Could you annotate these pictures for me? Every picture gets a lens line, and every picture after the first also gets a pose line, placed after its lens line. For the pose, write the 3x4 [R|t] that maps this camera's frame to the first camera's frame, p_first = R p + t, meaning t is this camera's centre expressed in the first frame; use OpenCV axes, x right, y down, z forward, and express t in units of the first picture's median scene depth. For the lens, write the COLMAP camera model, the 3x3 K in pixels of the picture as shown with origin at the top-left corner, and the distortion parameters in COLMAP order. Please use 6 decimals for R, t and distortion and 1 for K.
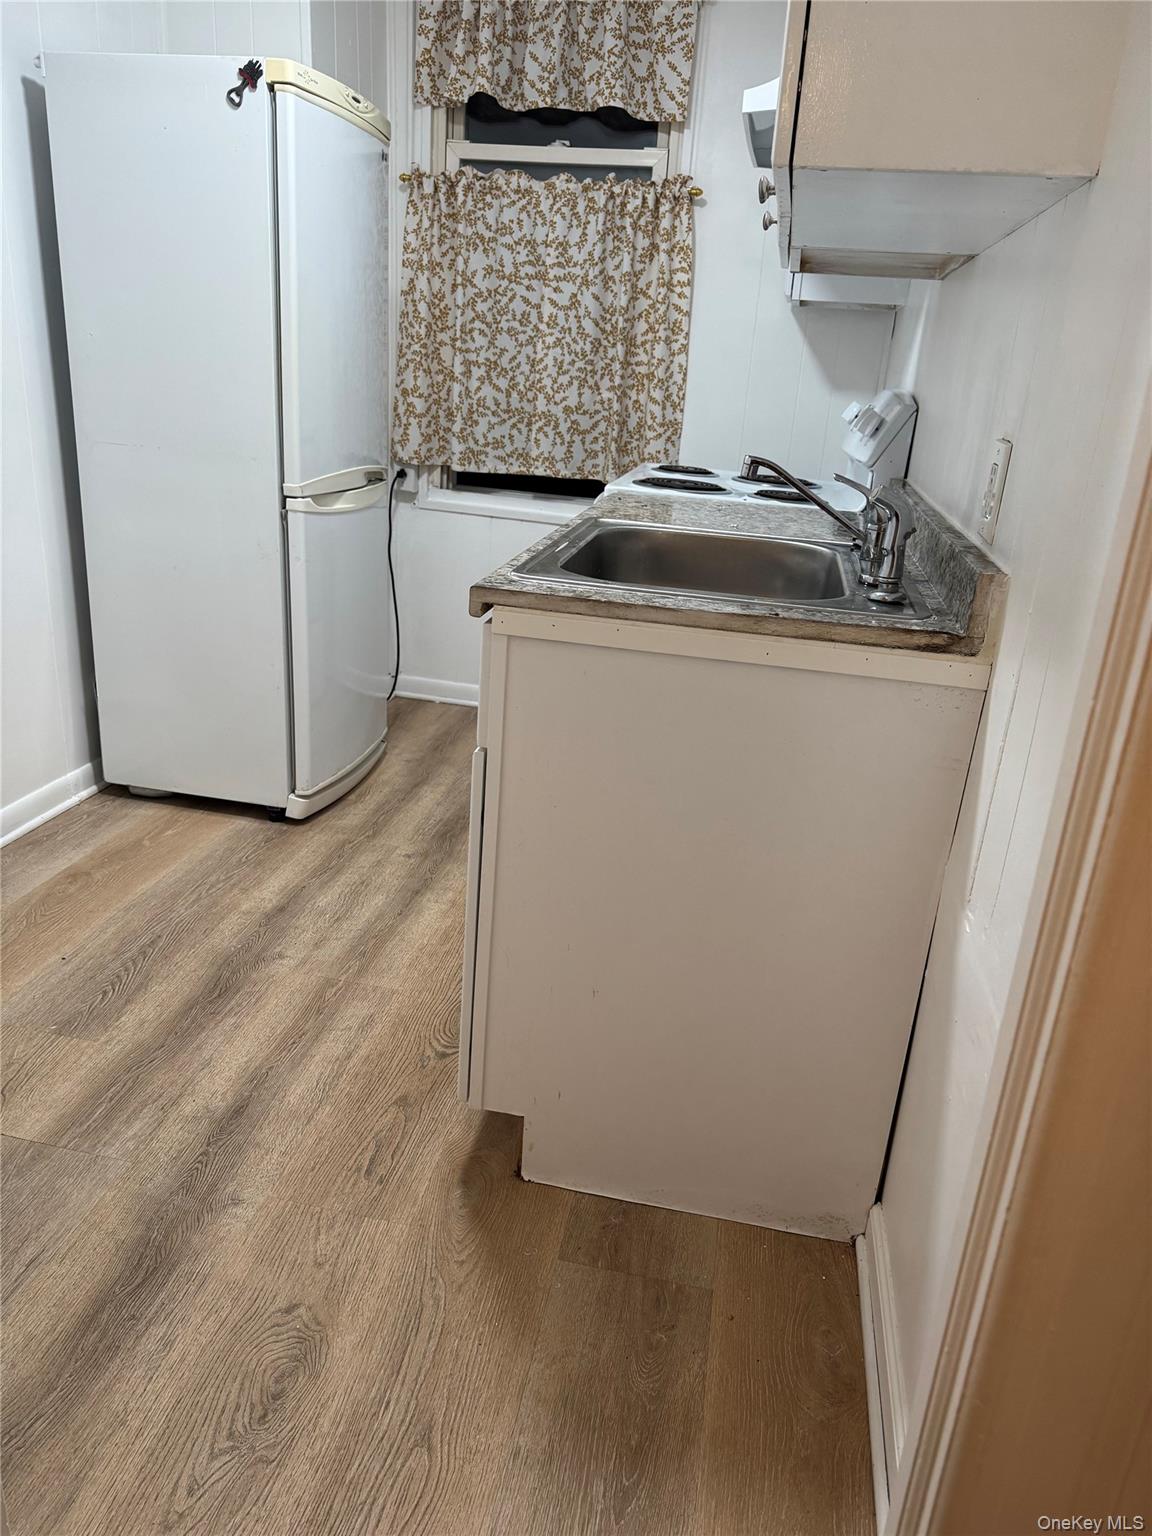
lens RADIAL K [[1082.8, 0, 571.6], [0, 1082.8, 778.0], [0, 0, 1]] dist [0.000030, -0.003439]
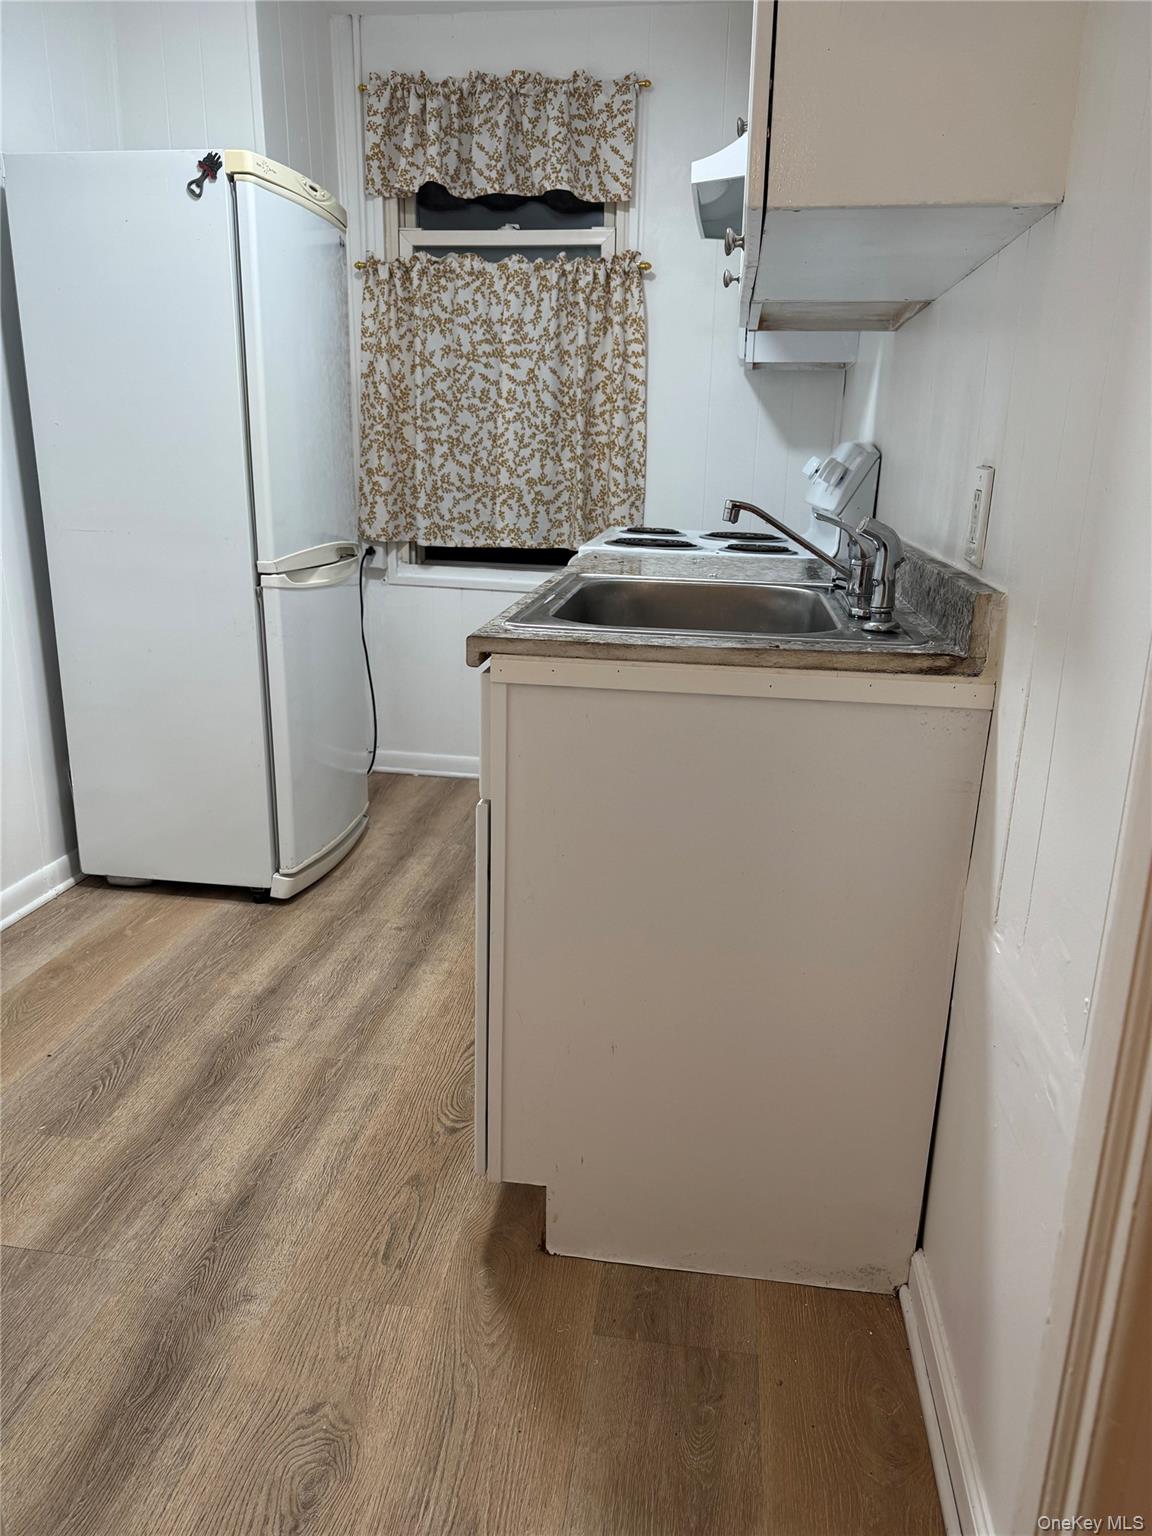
lens RADIAL K [[1080.8, 0, 575.8], [0, 1080.8, 778.7], [0, 0, 1]] dist [0.009004, -0.014695]
pose [[0.997694, -0.058656, 0.034141, -0.014951], [0.060875, 0.995823, -0.068051, 0.010773], [-0.030007, 0.069972, 0.997098, 0.008864]]
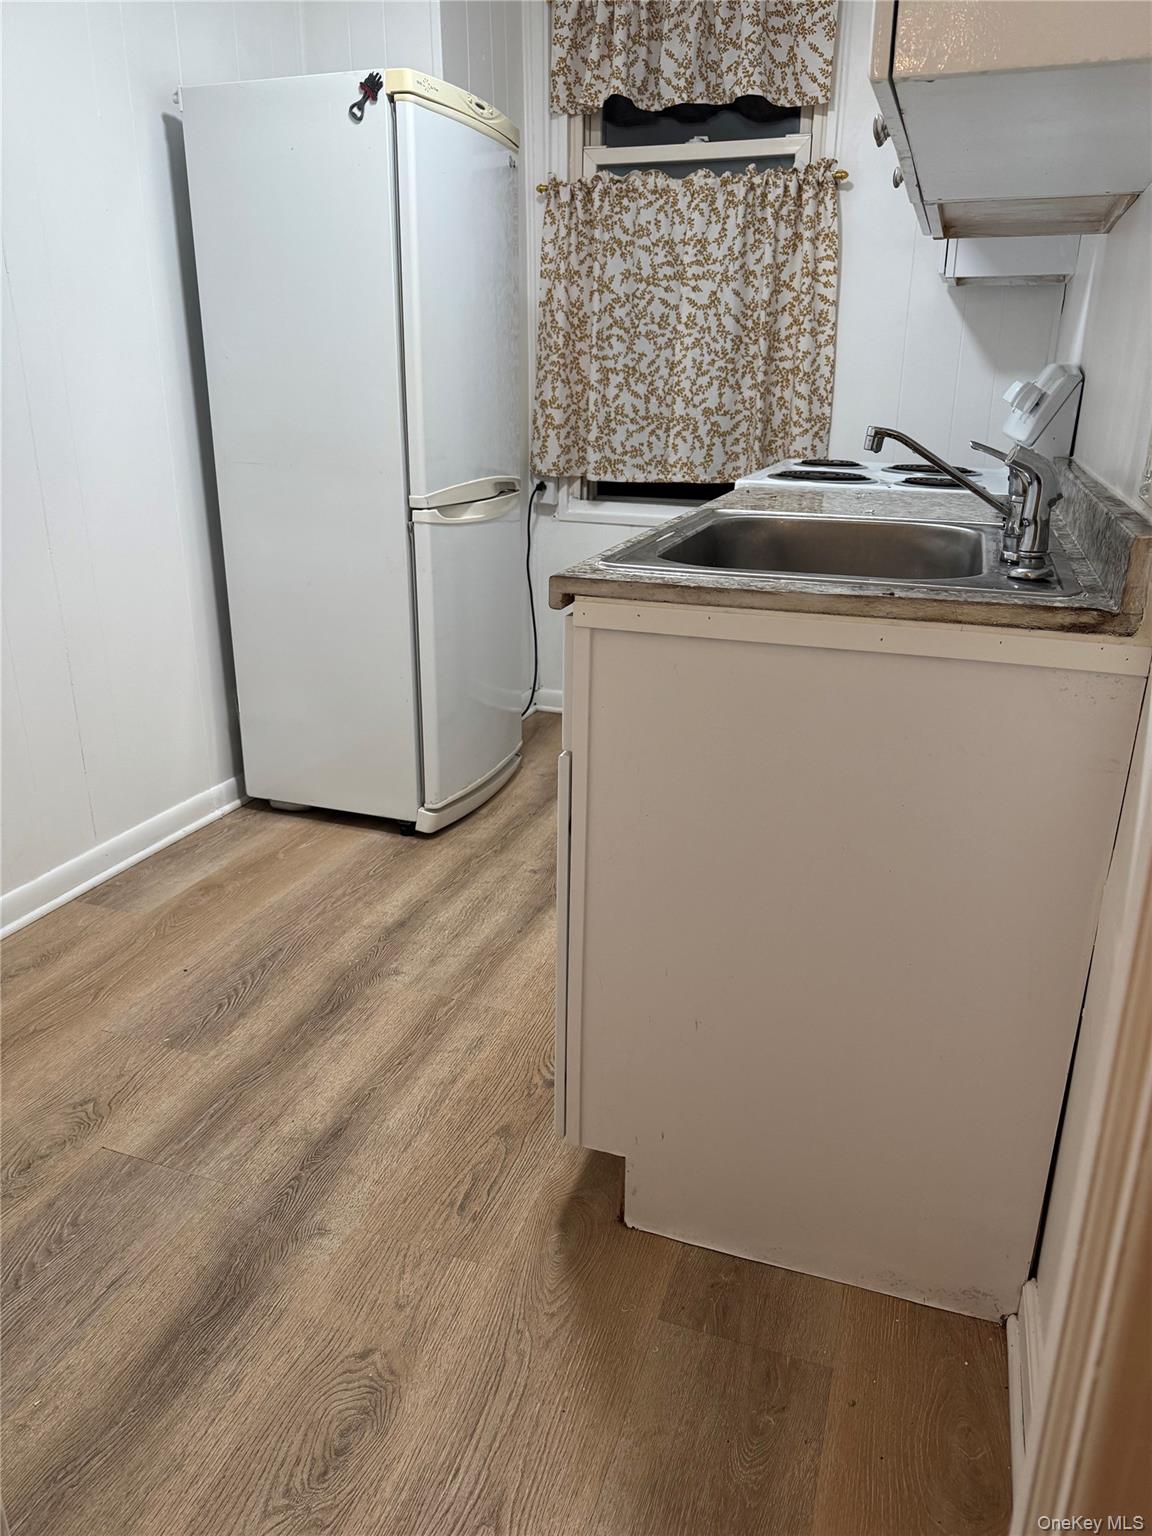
lens RADIAL K [[1079.5, 0, 576.0], [0, 1079.5, 768.0], [0, 0, 1]] dist [0.003695, -0.009576]
pose [[0.987892, -0.005999, -0.155024, 0.029374], [0.001775, 0.999624, -0.027369, 0.005059], [0.155130, 0.026763, 0.987532, 0.042107]]
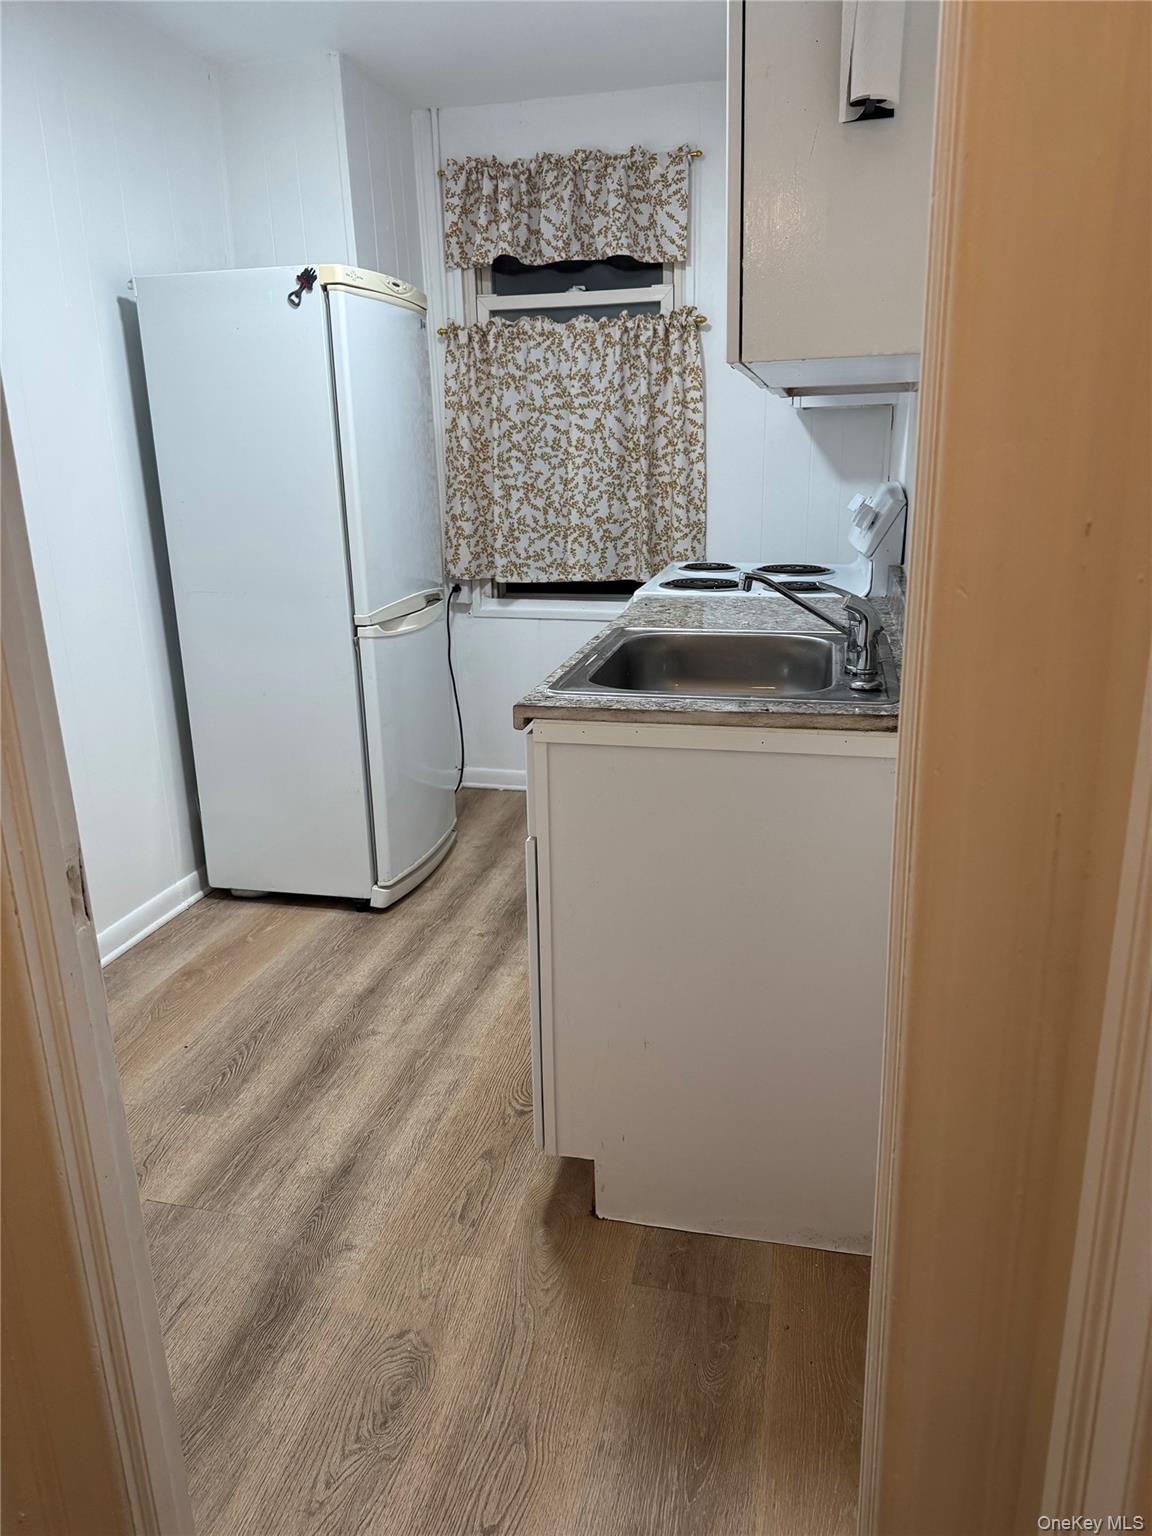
lens RADIAL K [[1070.0, 0, 576.0], [0, 1070.0, 768.0], [0, 0, 1]] dist [0.040460, -0.062250]
pose [[0.995467, -0.075271, -0.058139, 0.017111], [0.070581, 0.994380, -0.078905, -0.003932], [0.063752, 0.074444, 0.995185, -0.079446]]
